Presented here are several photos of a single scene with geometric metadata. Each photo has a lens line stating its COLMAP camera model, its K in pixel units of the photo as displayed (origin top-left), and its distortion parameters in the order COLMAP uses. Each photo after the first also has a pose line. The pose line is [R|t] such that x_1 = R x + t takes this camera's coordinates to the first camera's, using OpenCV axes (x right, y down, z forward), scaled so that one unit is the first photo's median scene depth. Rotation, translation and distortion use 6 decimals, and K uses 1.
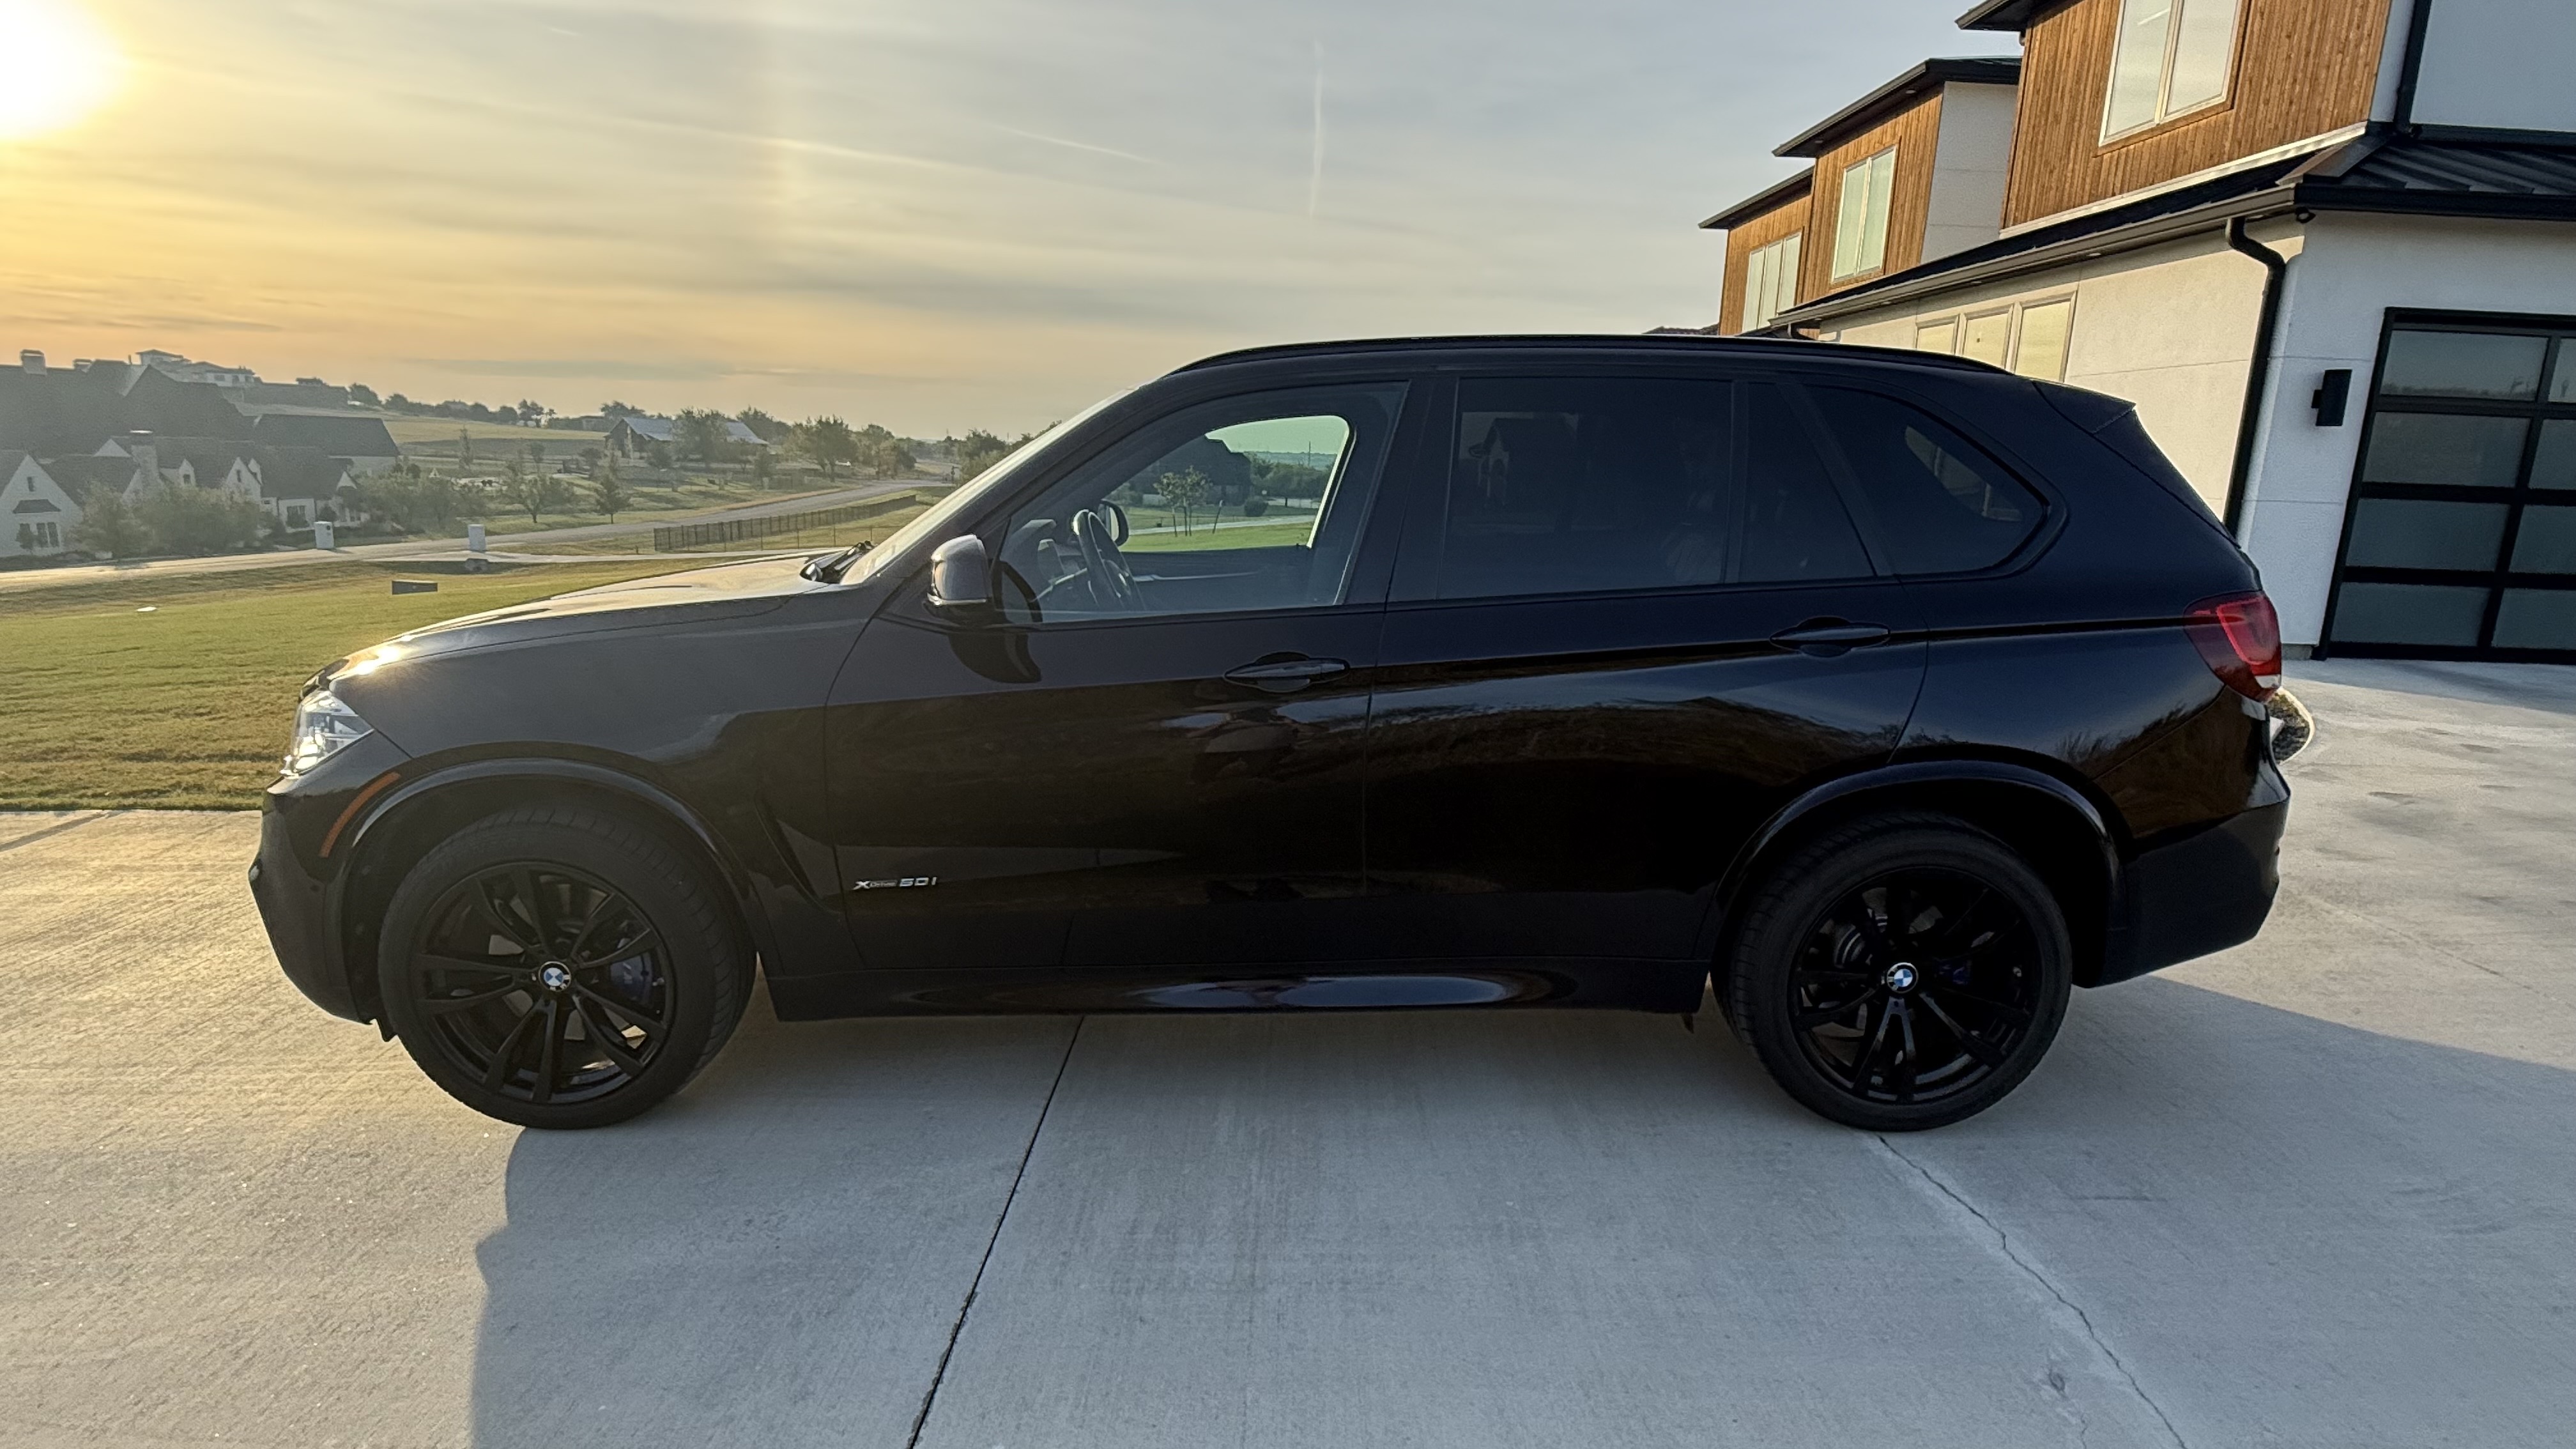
lens RADIAL K [[1313.2, 0, 1288.1], [0, 1313.2, 723.0], [0, 0, 1]] dist [0.000352, -0.001229]
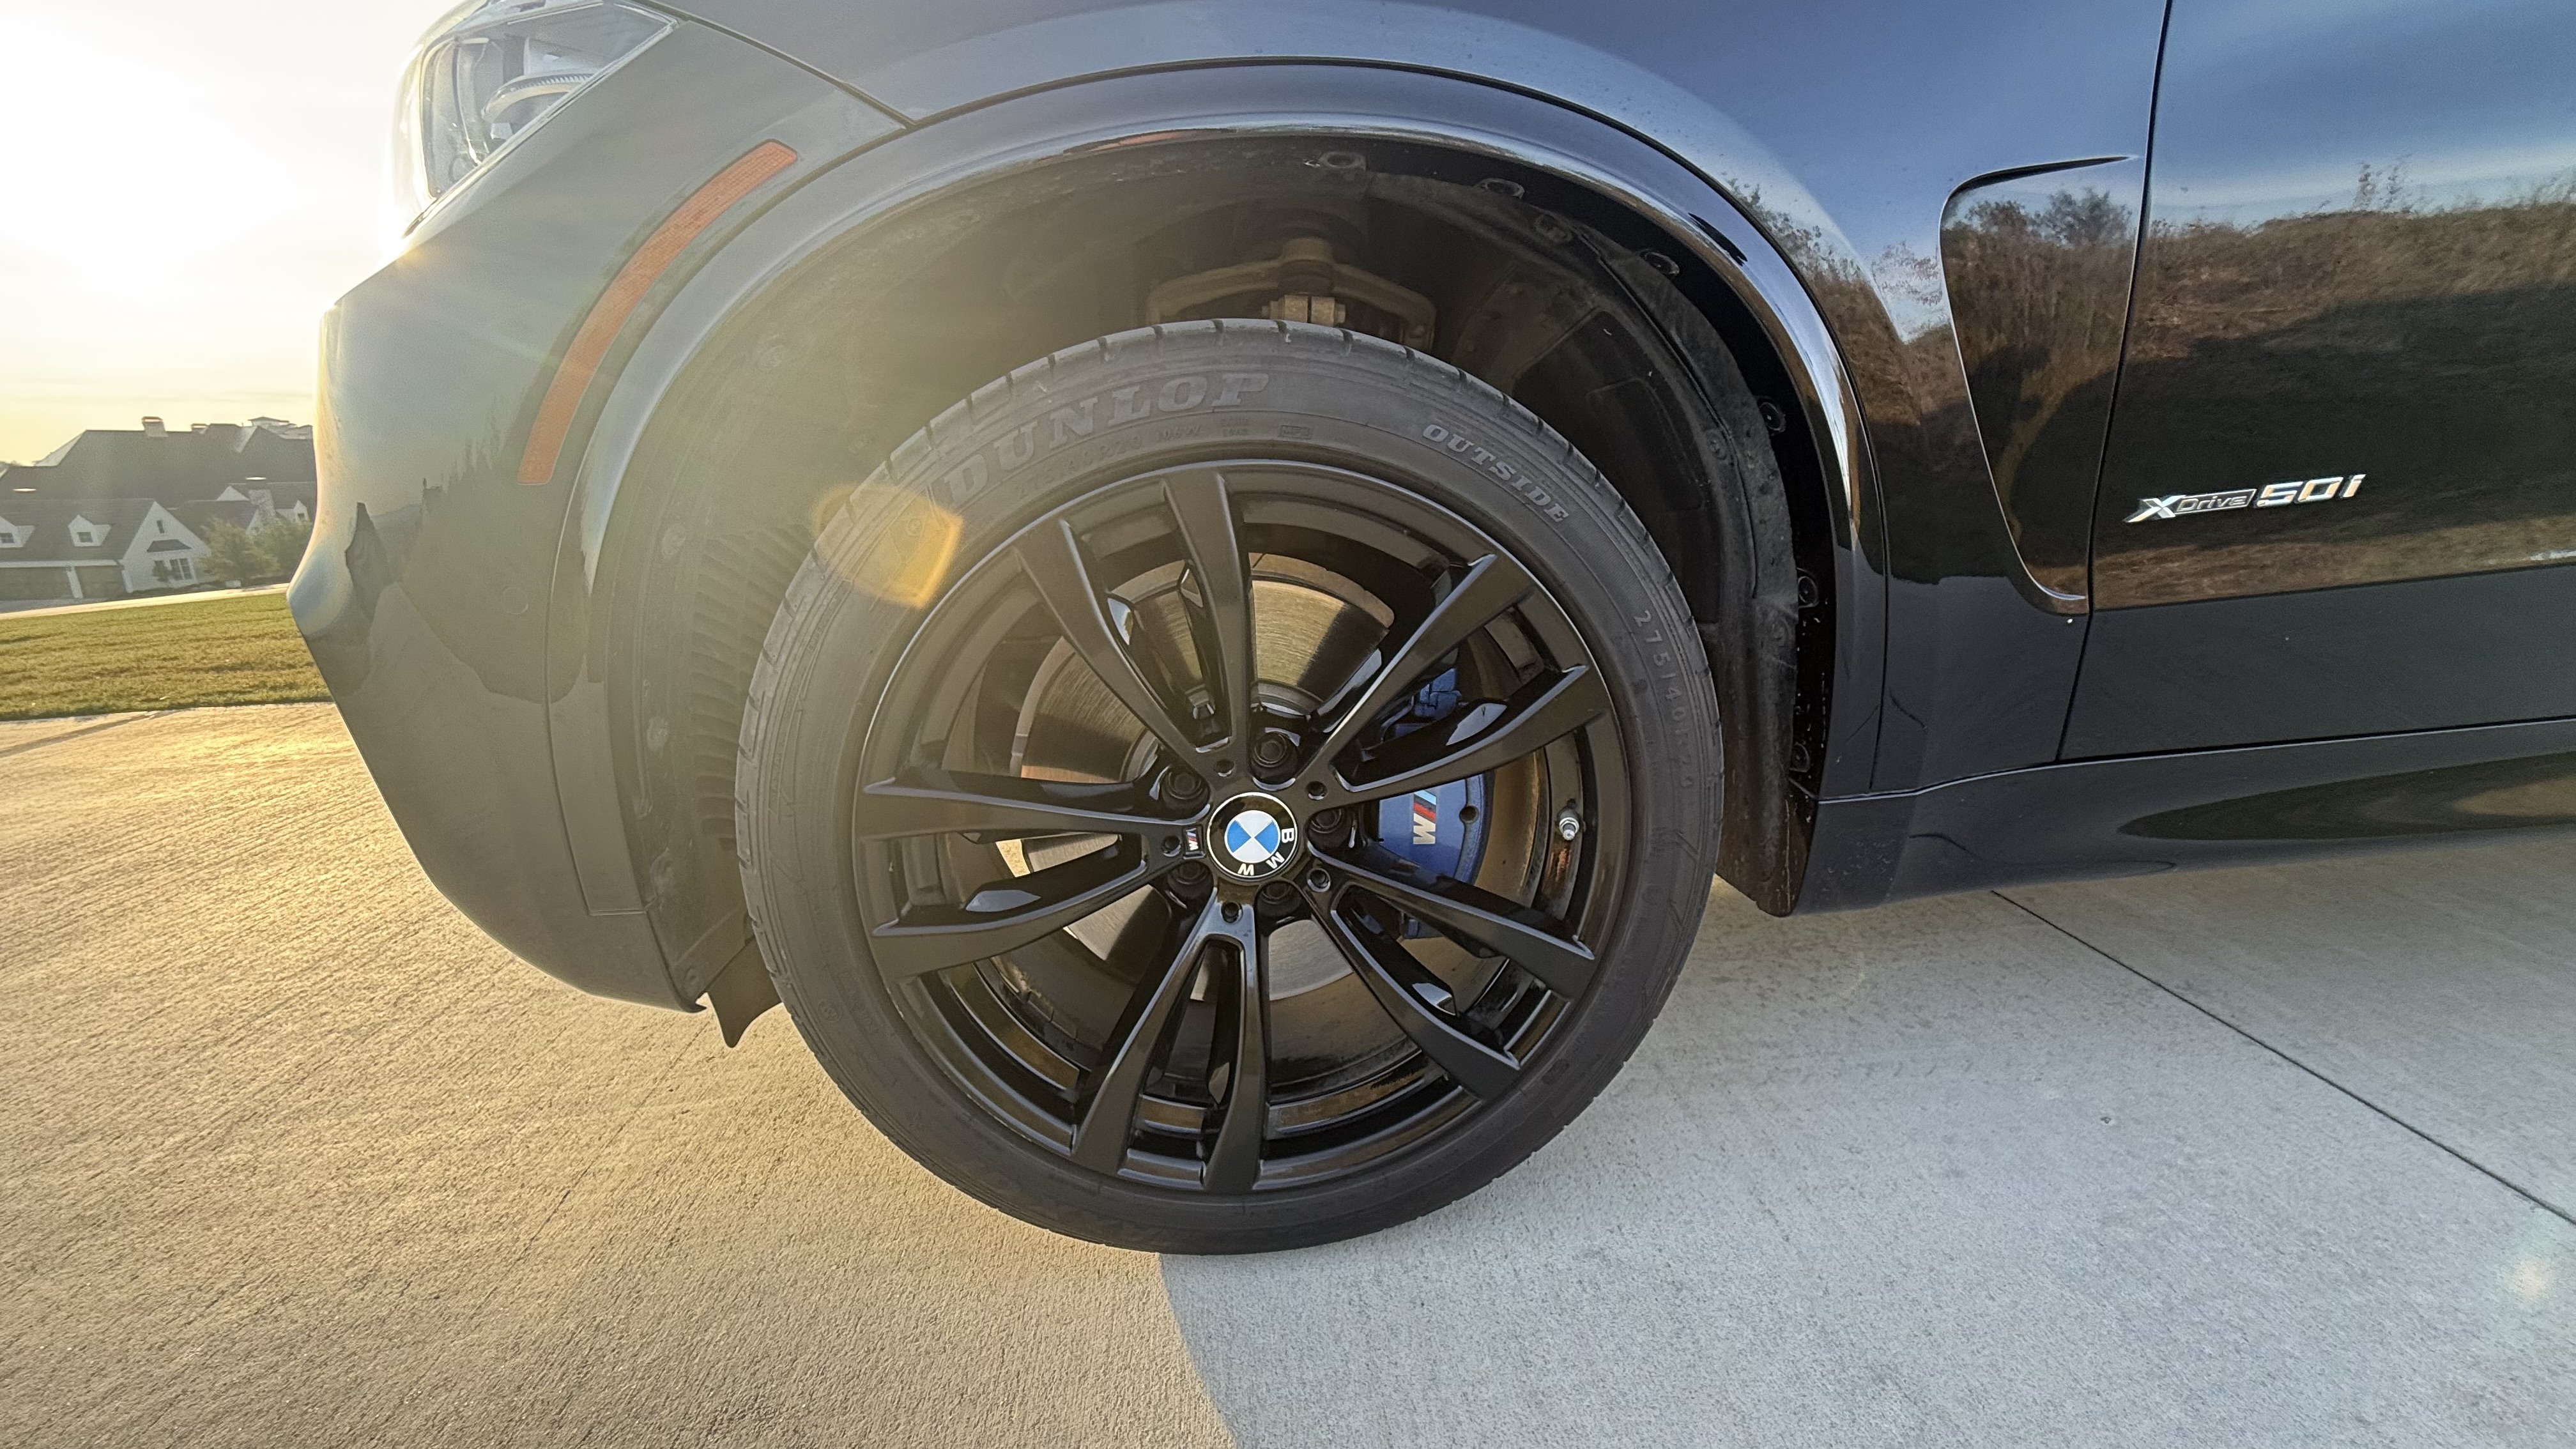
lens RADIAL K [[1021.3, 0, 1292.9], [0, 1021.3, 727.3], [0, 0, 1]] dist [-0.000433, 0.000098]
pose [[0.996439, -0.061180, 0.058028, -0.302094], [0.058053, 0.996845, 0.054122, 0.081061], [-0.061156, -0.050560, 0.996847, 0.394237]]
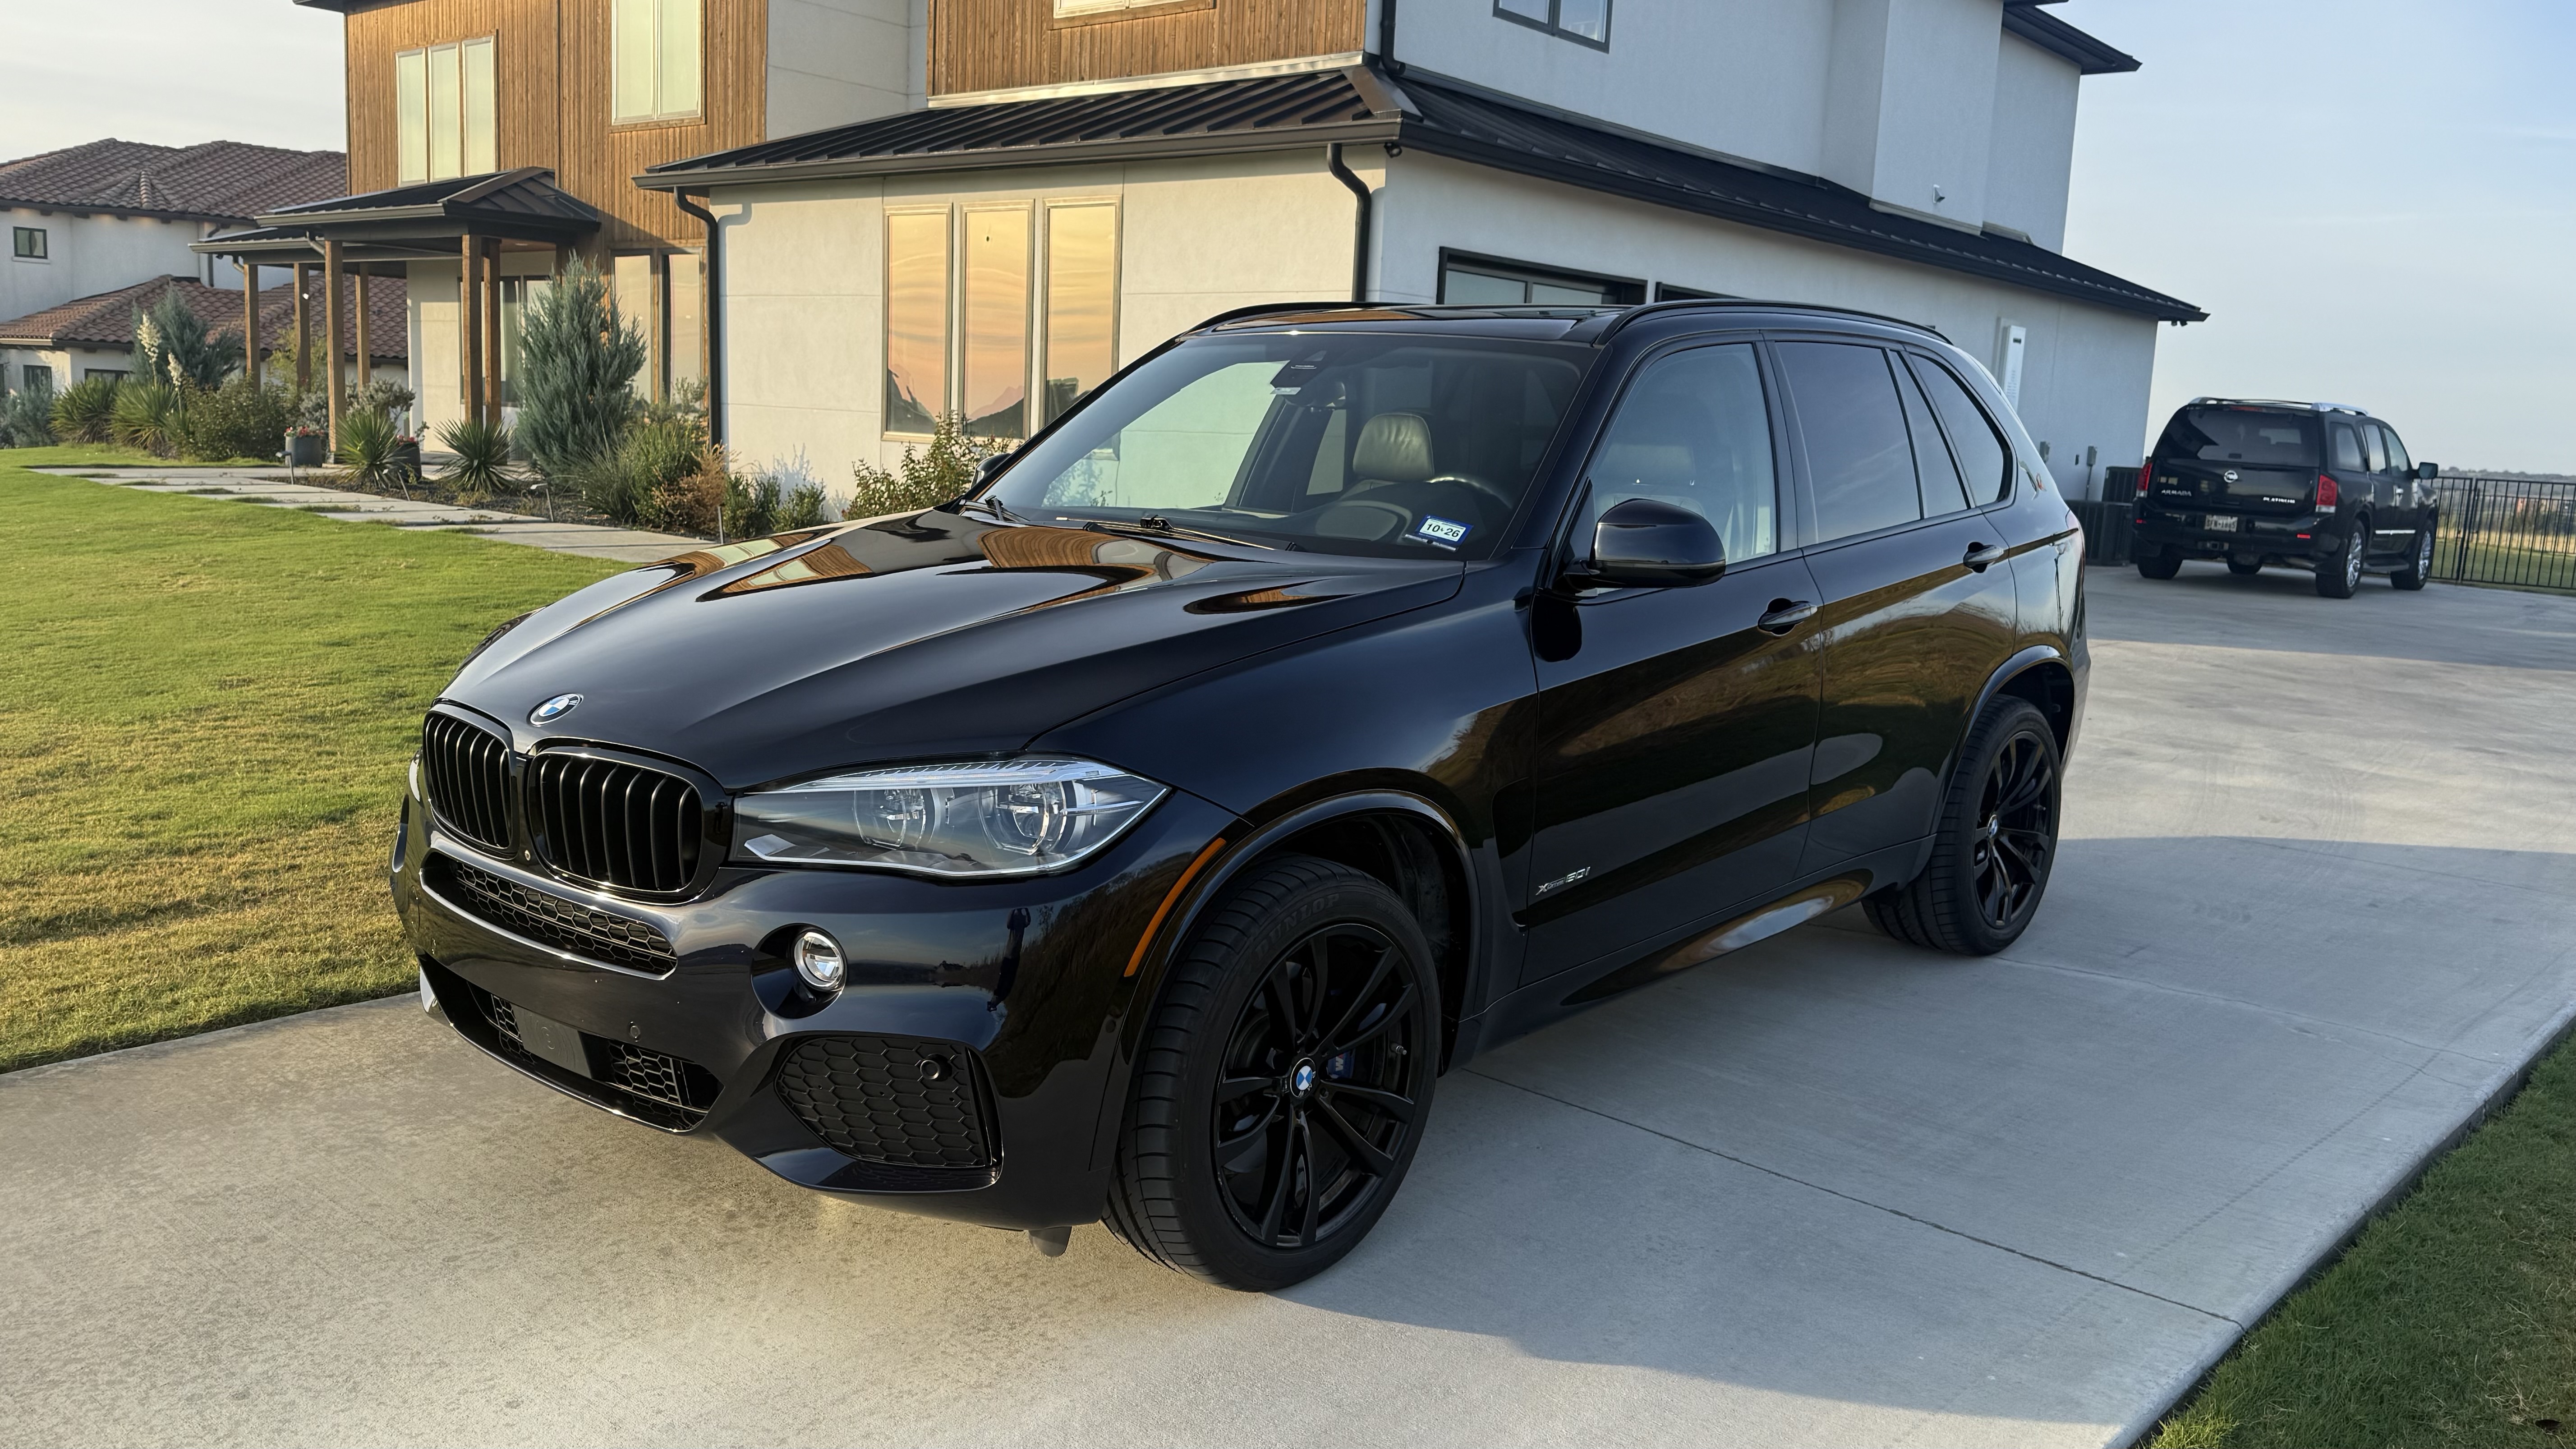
lens RADIAL K [[2013.9, 0, 1292.9], [0, 2013.9, 734.7], [0, 0, 1]] dist [0.009543, -0.001199]
pose [[0.665956, -0.110427, 0.737772, -0.756648], [0.123366, 0.991669, 0.037071, -0.026582], [-0.735719, 0.066329, 0.674031, 0.107185]]
